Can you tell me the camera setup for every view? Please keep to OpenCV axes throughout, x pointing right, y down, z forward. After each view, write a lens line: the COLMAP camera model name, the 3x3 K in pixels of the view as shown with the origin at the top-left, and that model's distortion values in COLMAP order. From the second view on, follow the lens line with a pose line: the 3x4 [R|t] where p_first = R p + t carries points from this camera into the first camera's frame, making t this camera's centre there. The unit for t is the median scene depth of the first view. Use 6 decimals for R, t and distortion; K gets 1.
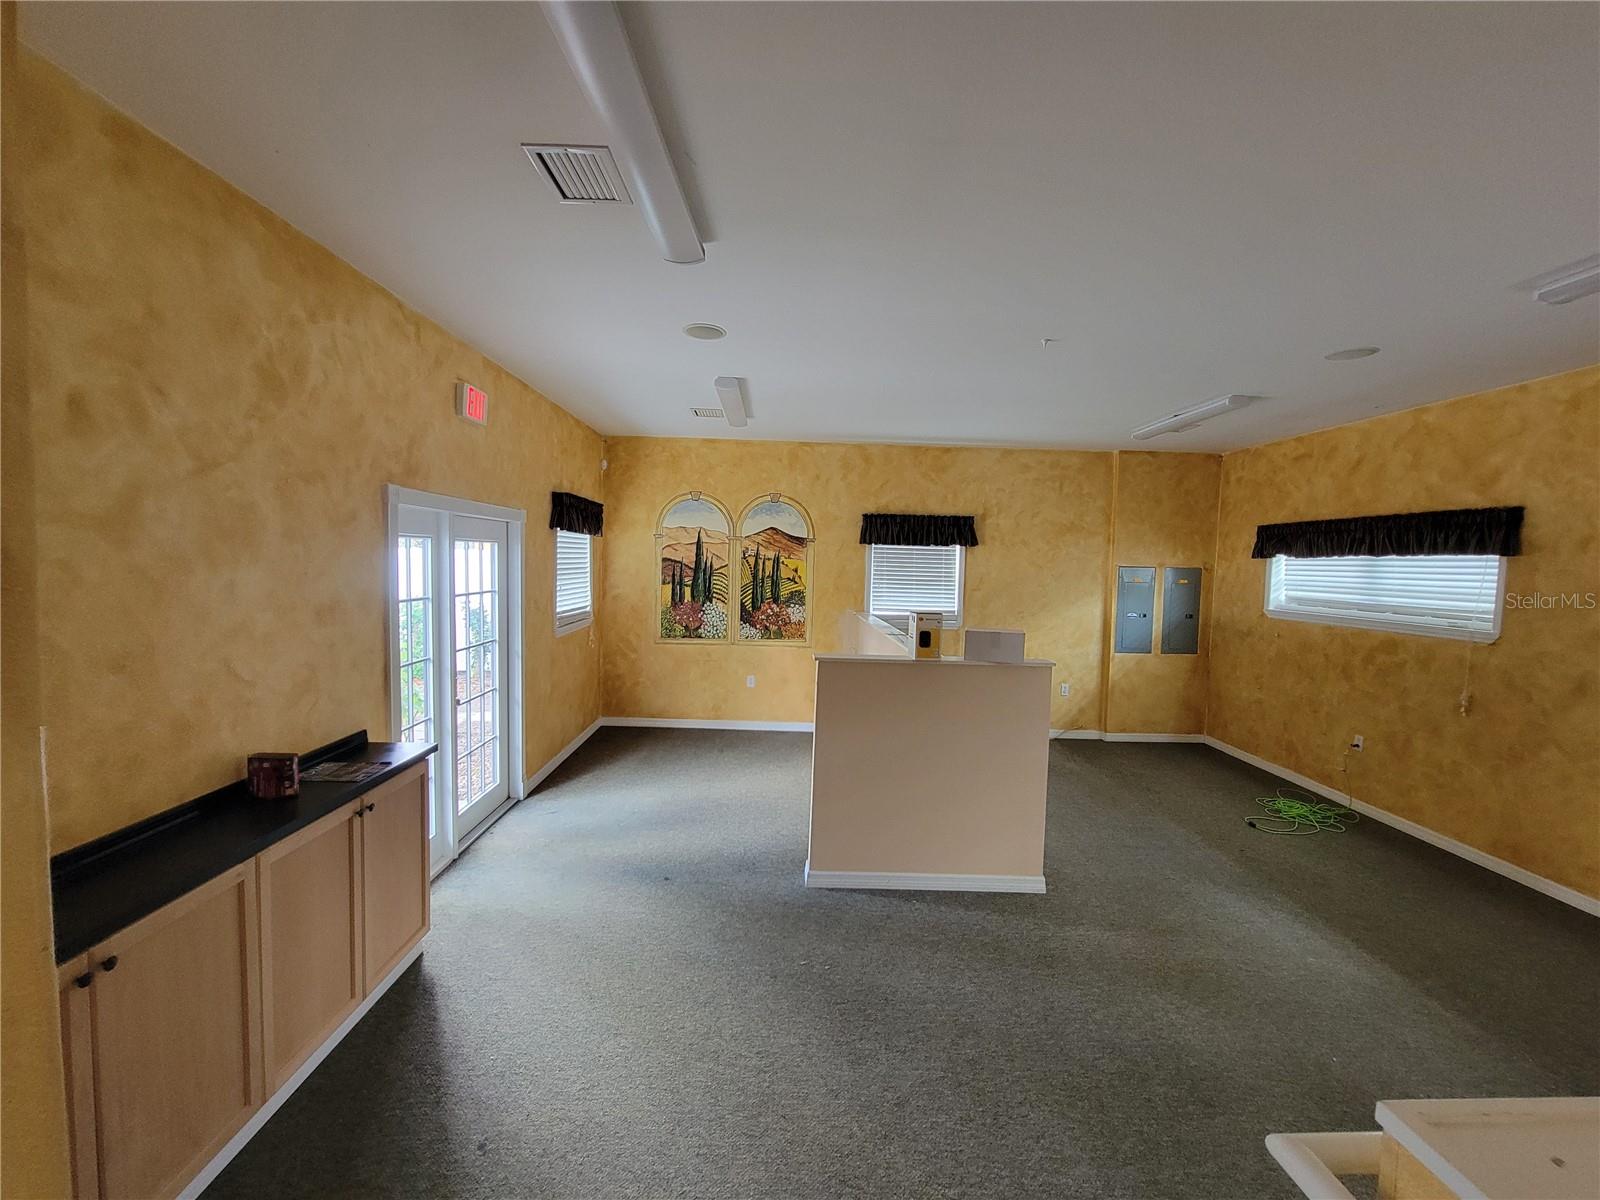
lens RADIAL K [[657.6, 0, 802.0], [0, 657.6, 601.6], [0, 0, 1]] dist [-0.002098, -0.000149]
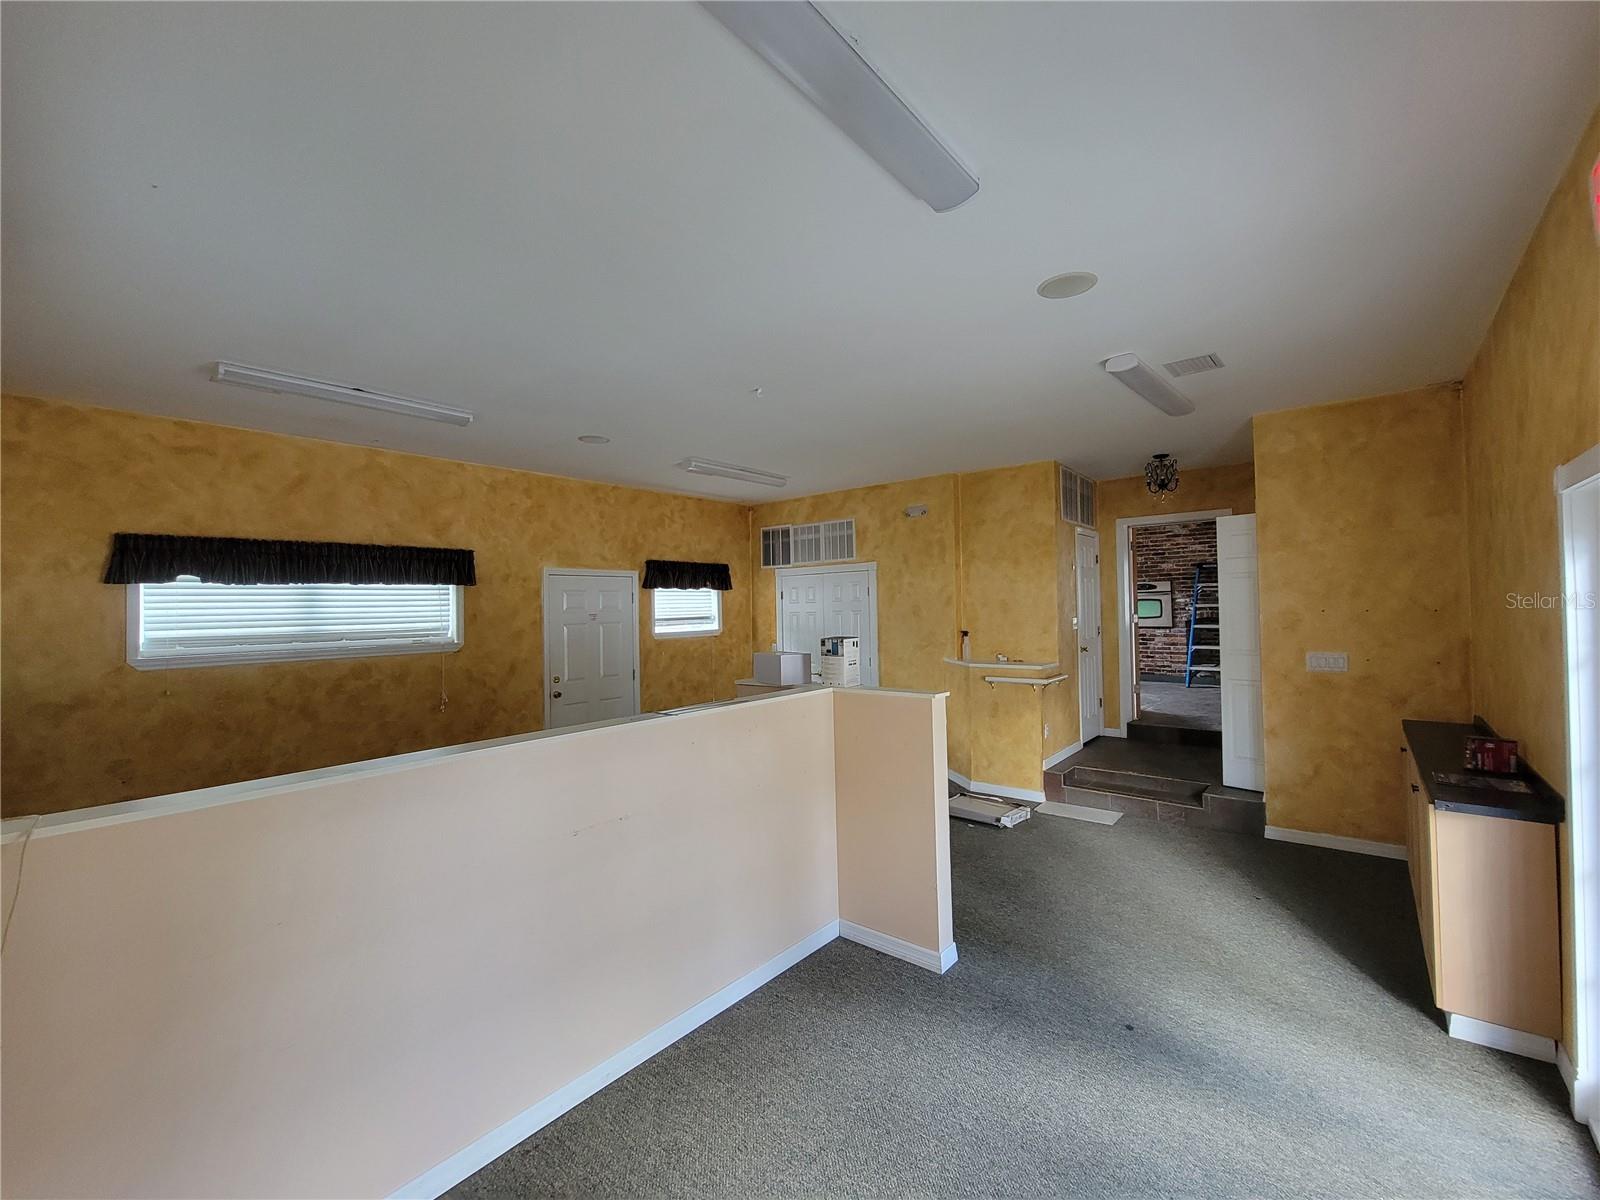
lens RADIAL K [[657.6, 0, 802.7], [0, 657.6, 593.5], [0, 0, 1]] dist [-0.002098, -0.000149]
pose [[-0.744606, -0.008118, 0.667455, -0.316338], [0.034726, 0.998101, 0.050880, -0.084483], [-0.666600, 0.061063, -0.742910, 1.325172]]
